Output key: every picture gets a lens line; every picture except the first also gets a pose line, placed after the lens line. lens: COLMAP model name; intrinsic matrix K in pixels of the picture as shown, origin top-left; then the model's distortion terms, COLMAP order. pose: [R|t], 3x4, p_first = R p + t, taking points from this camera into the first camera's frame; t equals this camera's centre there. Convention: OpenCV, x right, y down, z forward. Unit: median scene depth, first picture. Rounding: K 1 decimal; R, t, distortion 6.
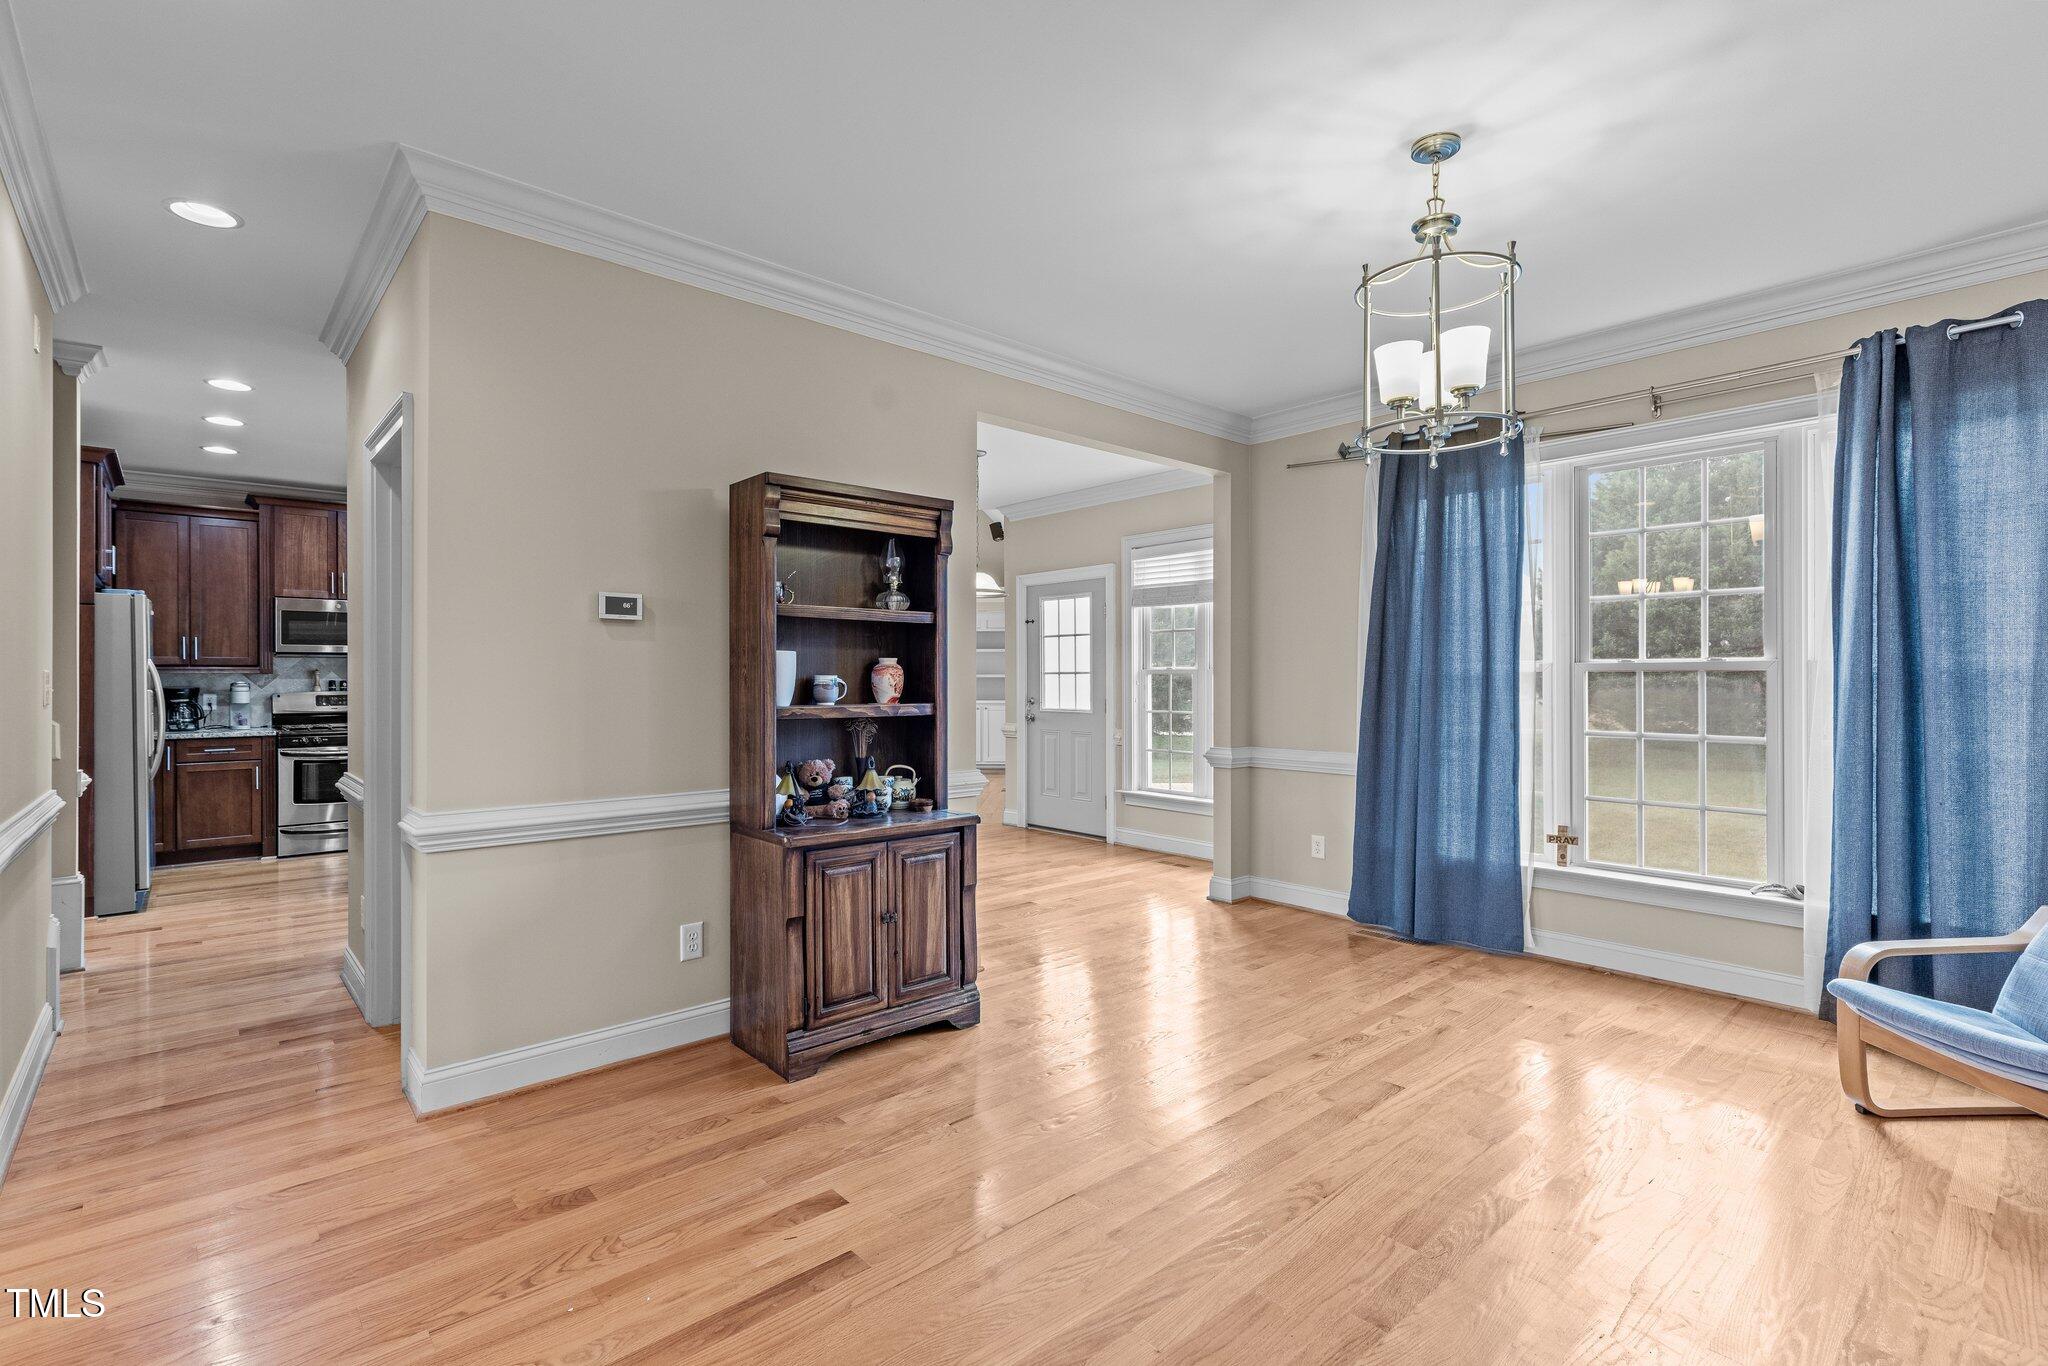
lens RADIAL K [[937.9, 0, 1021.1], [0, 937.9, 673.1], [0, 0, 1]] dist [-0.001846, -0.000565]
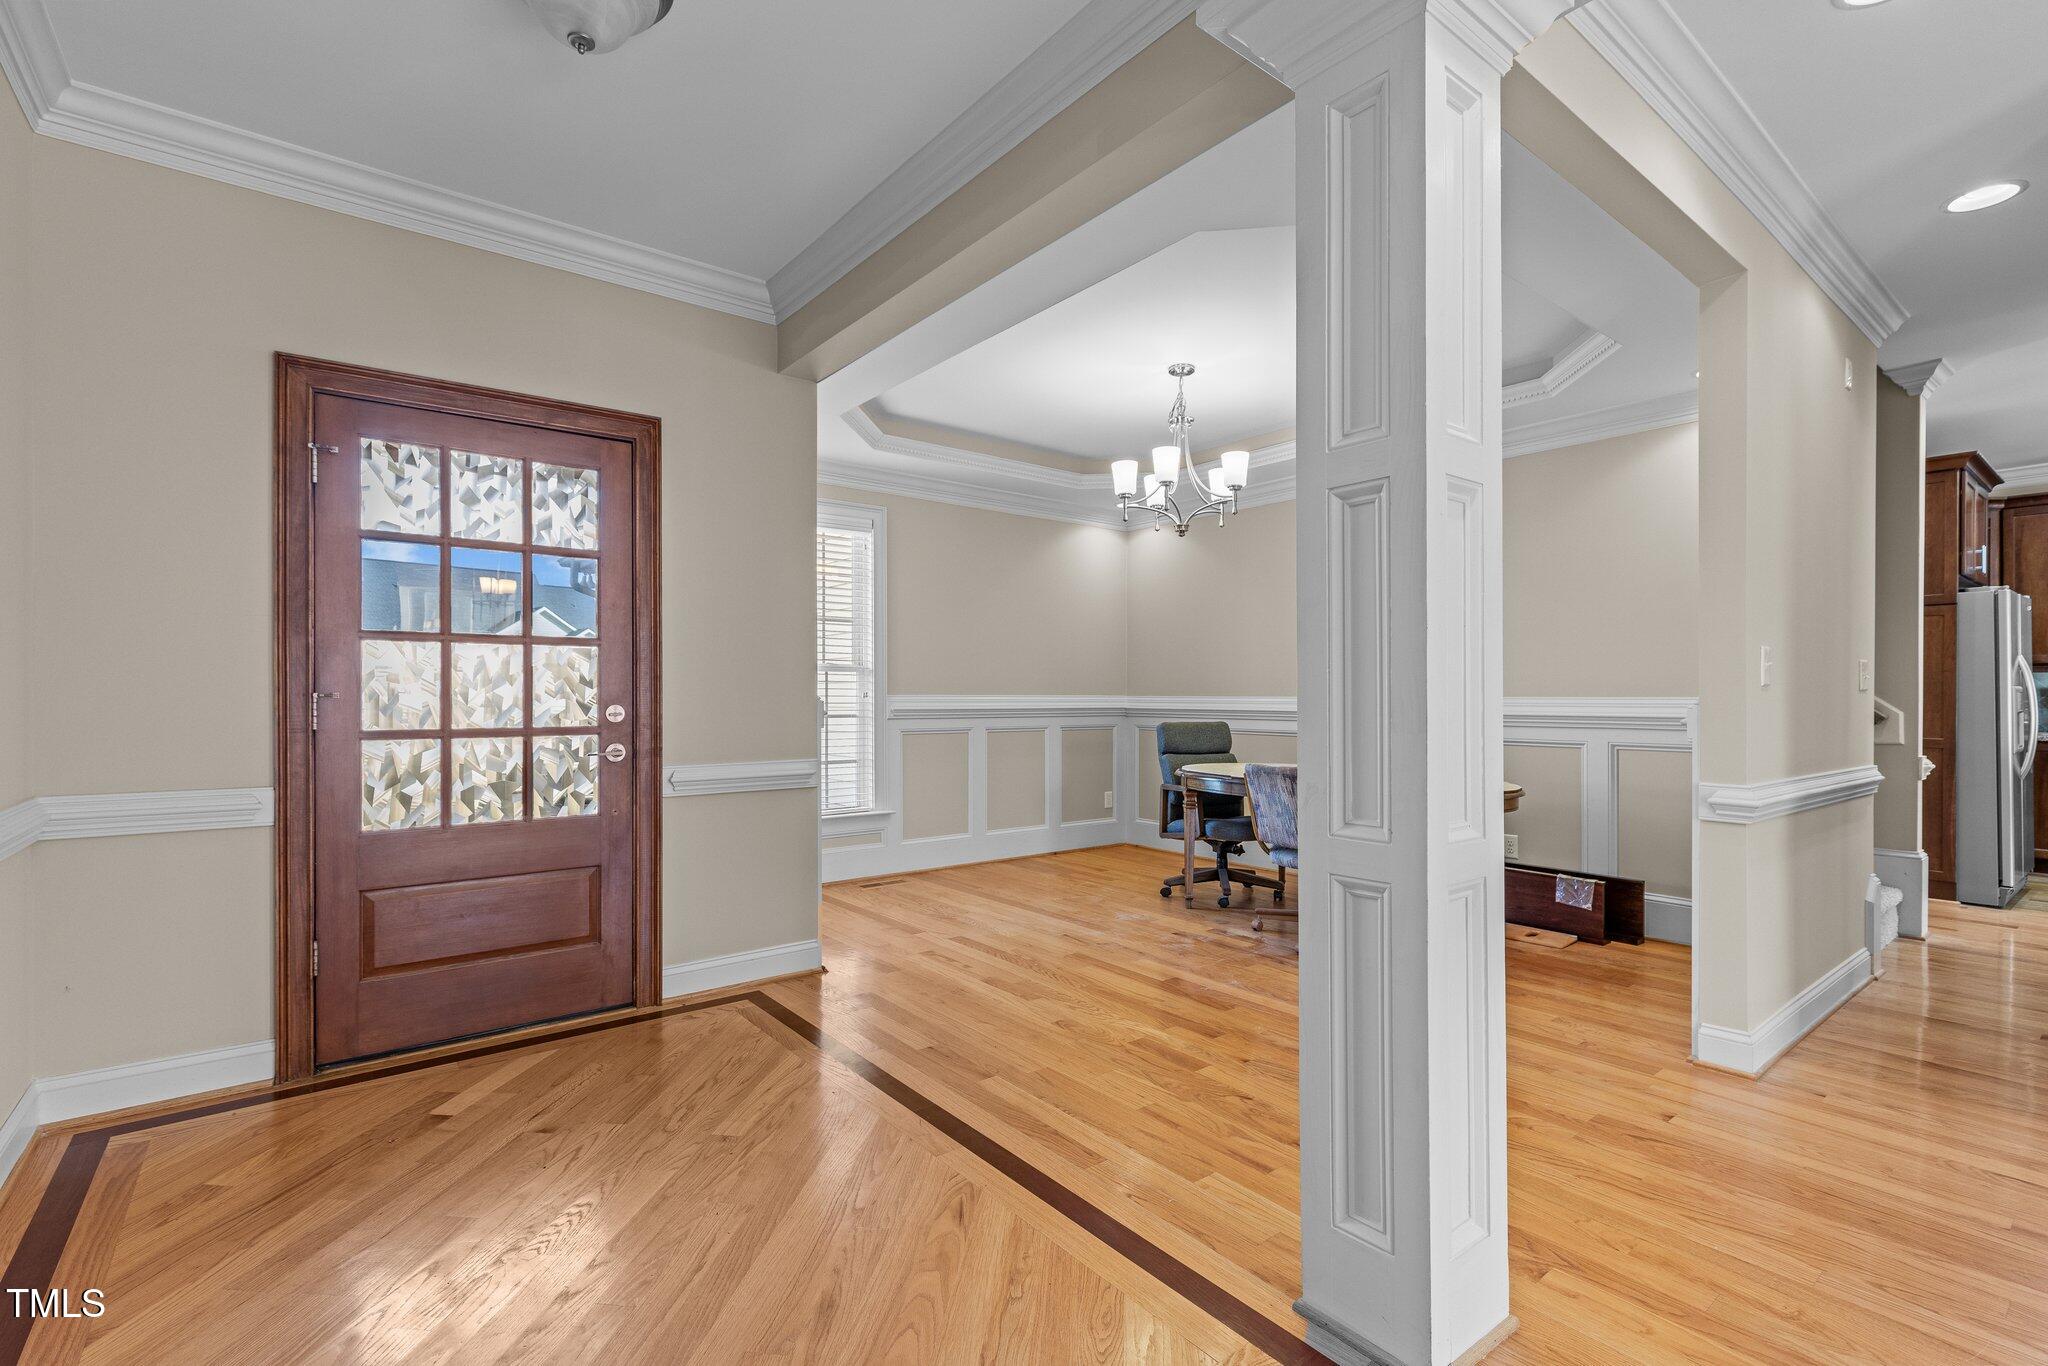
lens RADIAL K [[924.9, 0, 1030.9], [0, 924.9, 689.9], [0, 0, 1]] dist [-0.000406, -0.000458]
pose [[-0.052726, 0.001040, -0.998608, 0.117012], [0.003069, 0.999995, 0.000879, 0.022451], [0.998604, -0.003019, -0.052729, 0.023024]]
